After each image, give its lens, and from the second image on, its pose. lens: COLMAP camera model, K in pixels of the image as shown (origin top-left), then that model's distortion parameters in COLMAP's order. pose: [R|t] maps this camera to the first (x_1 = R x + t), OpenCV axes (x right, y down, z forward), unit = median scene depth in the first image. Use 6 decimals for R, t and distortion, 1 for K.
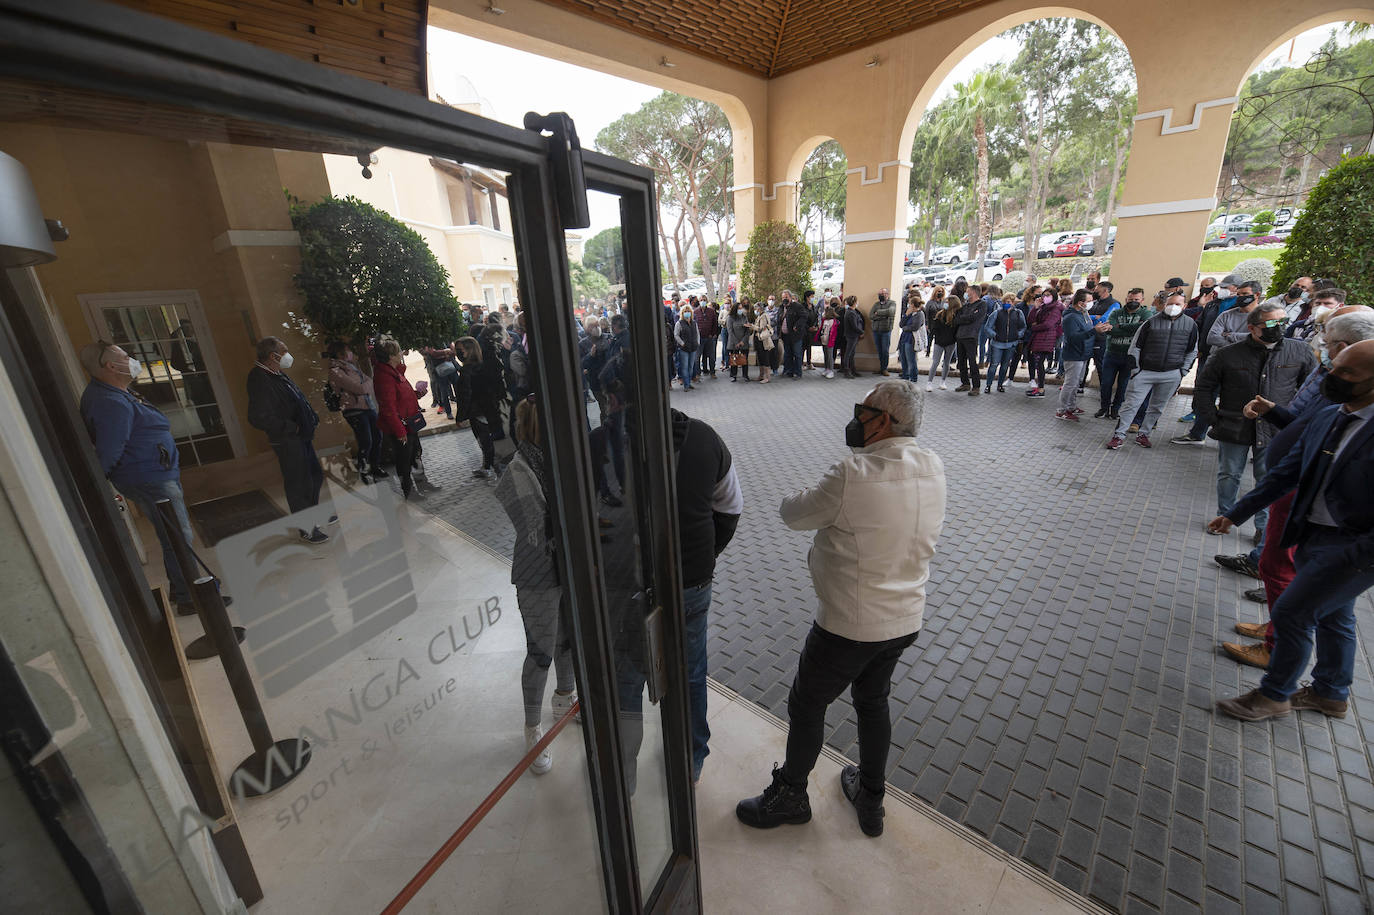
lens RADIAL K [[554.1, 0, 684.9], [0, 554.1, 465.4], [0, 0, 1]] dist [-0.001305, -0.000894]
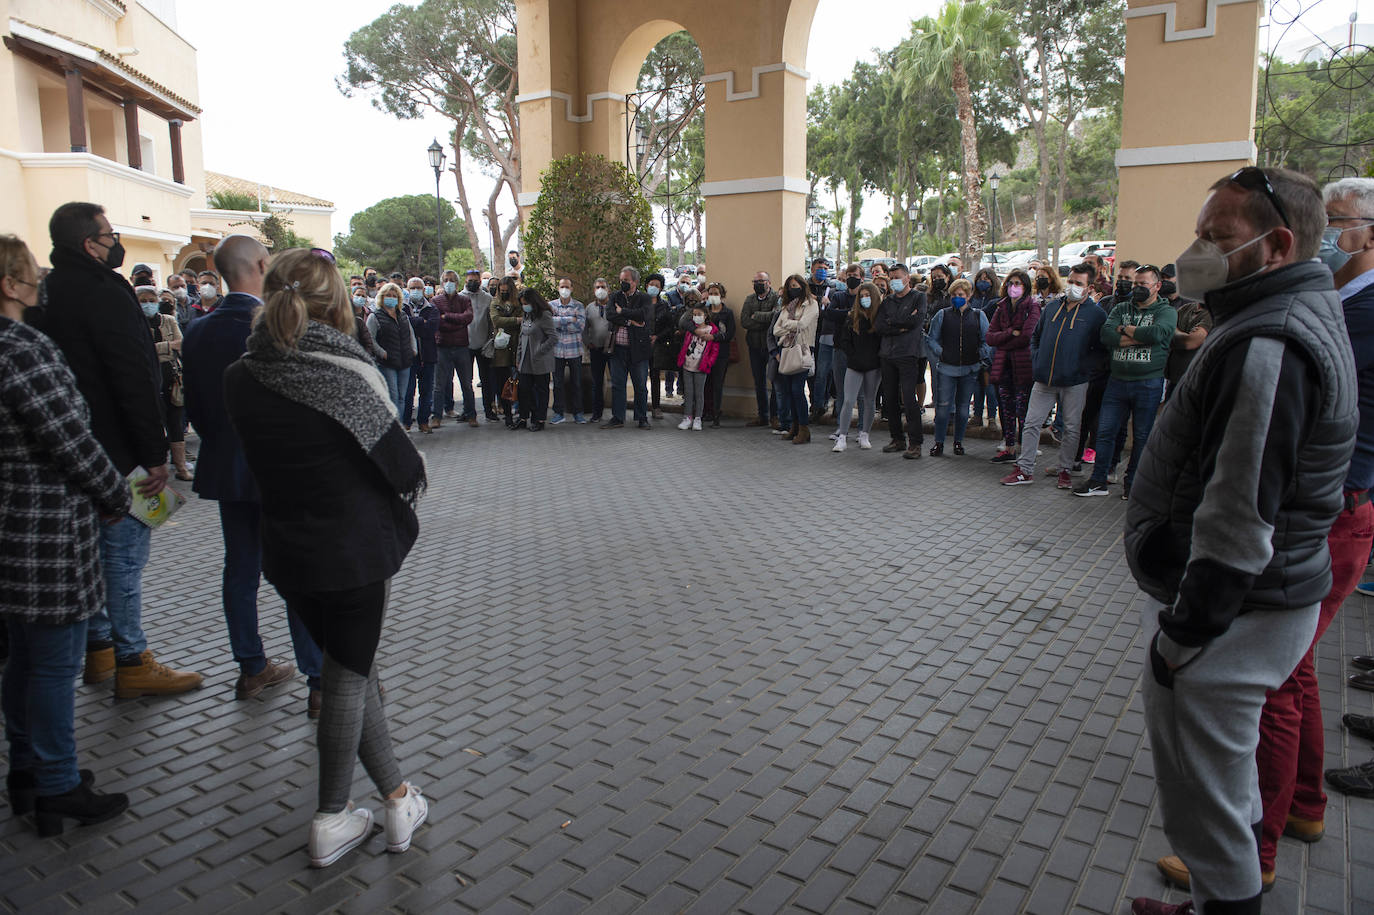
lens RADIAL K [[941.8, 0, 690.1], [0, 941.8, 460.3], [0, 0, 1]] dist [-0.049880, -0.002444]
pose [[0.987090, 0.019003, 0.159038, 0.076884], [0.005342, 0.988479, -0.151263, 0.007061], [-0.160080, 0.150159, 0.975616, 0.063967]]
